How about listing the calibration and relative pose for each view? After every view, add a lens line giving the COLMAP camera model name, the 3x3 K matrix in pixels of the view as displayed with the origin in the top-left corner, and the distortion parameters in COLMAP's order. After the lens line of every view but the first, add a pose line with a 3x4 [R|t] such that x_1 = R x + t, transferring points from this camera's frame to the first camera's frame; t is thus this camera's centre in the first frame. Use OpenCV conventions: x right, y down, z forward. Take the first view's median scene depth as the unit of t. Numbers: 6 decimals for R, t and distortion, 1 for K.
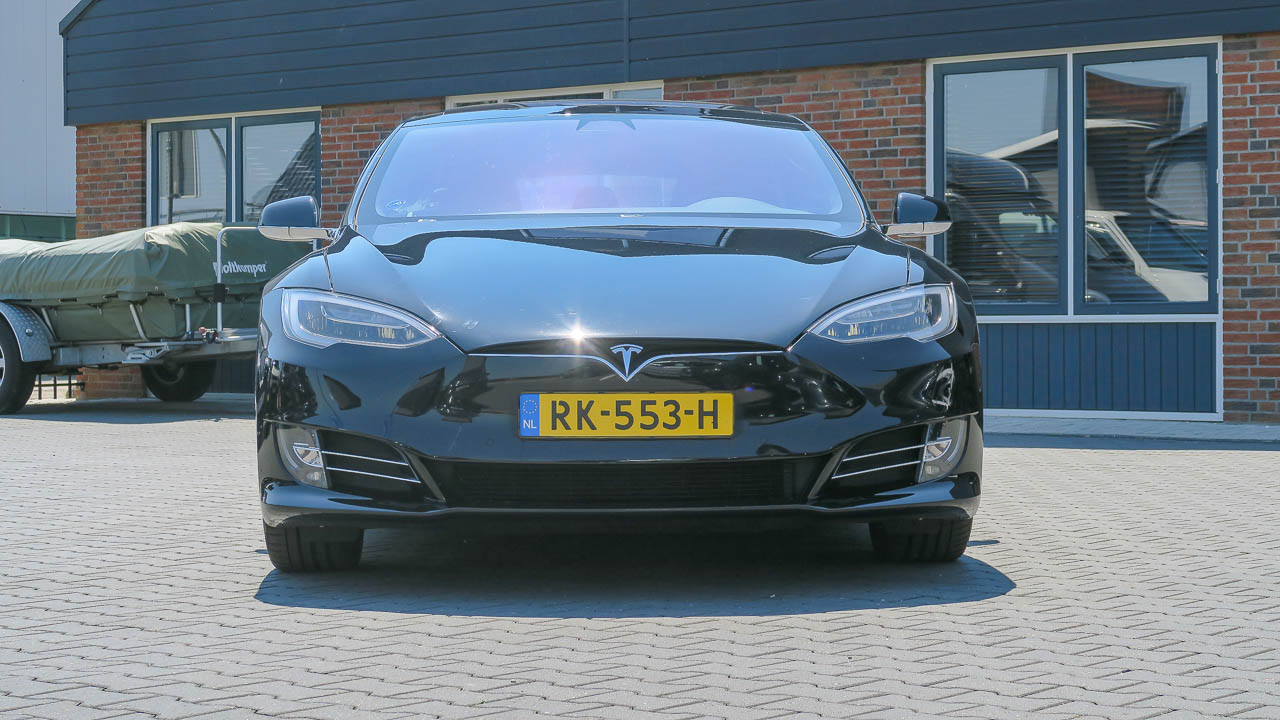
lens RADIAL K [[2561.3, 0, 640.0], [0, 2561.3, 360.0], [0, 0, 1]] dist [0.036171, -0.284109]
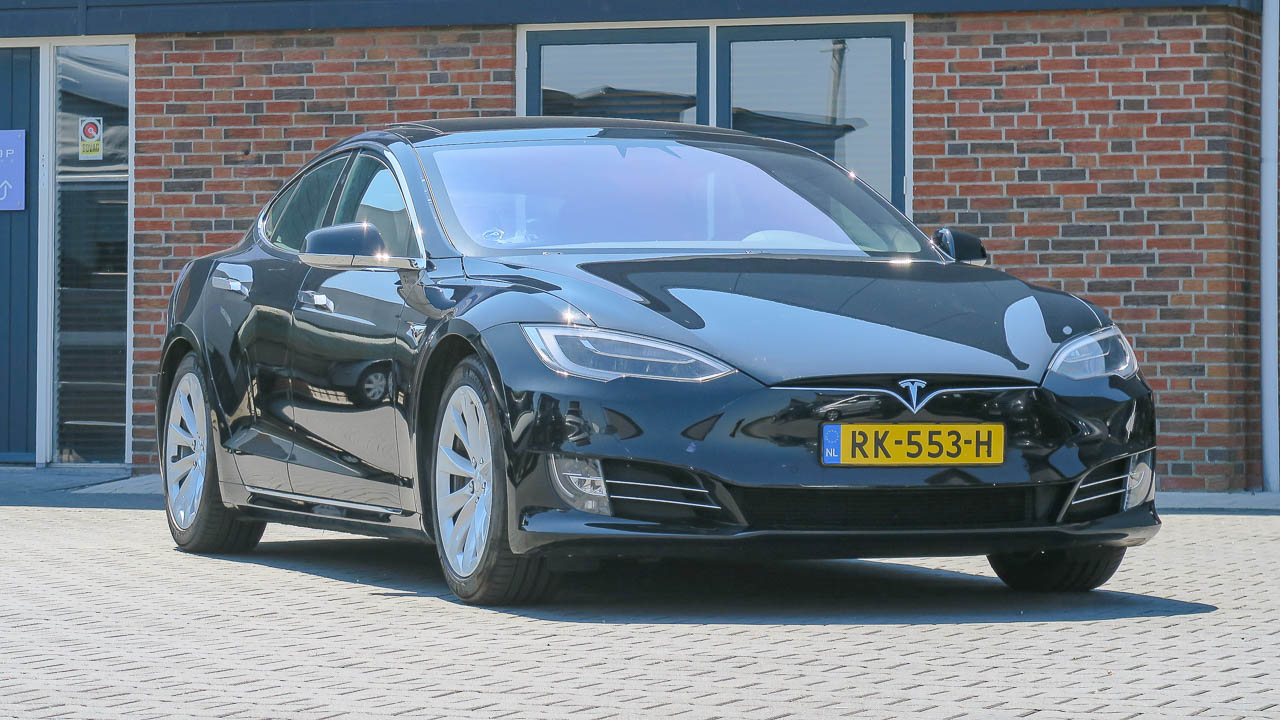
lens RADIAL K [[4450.7, 0, 640.0], [0, 4450.7, 360.0], [0, 0, 1]] dist [0.071714, -4.810703]
pose [[0.950518, 0.006568, 0.310600, -0.299072], [-0.001611, 0.999867, -0.016211, 0.007029], [-0.310665, 0.014909, 0.950402, -0.323077]]
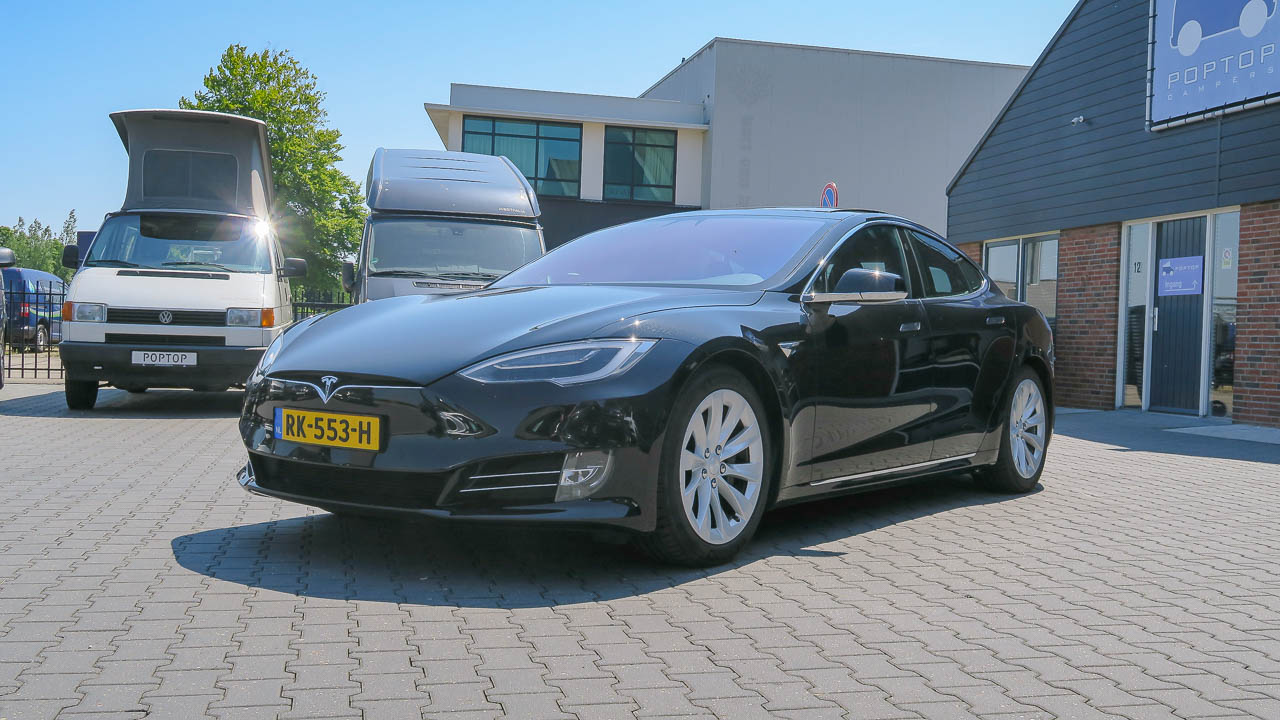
lens RADIAL K [[1252.6, 0, 640.0], [0, 1252.6, 360.0], [0, 0, 1]] dist [-0.007032, -0.002127]
pose [[0.785046, 0.038072, -0.618266, 0.224012], [-0.042772, 0.999059, 0.007210, -0.011058], [0.617958, 0.020784, 0.785936, 0.250236]]
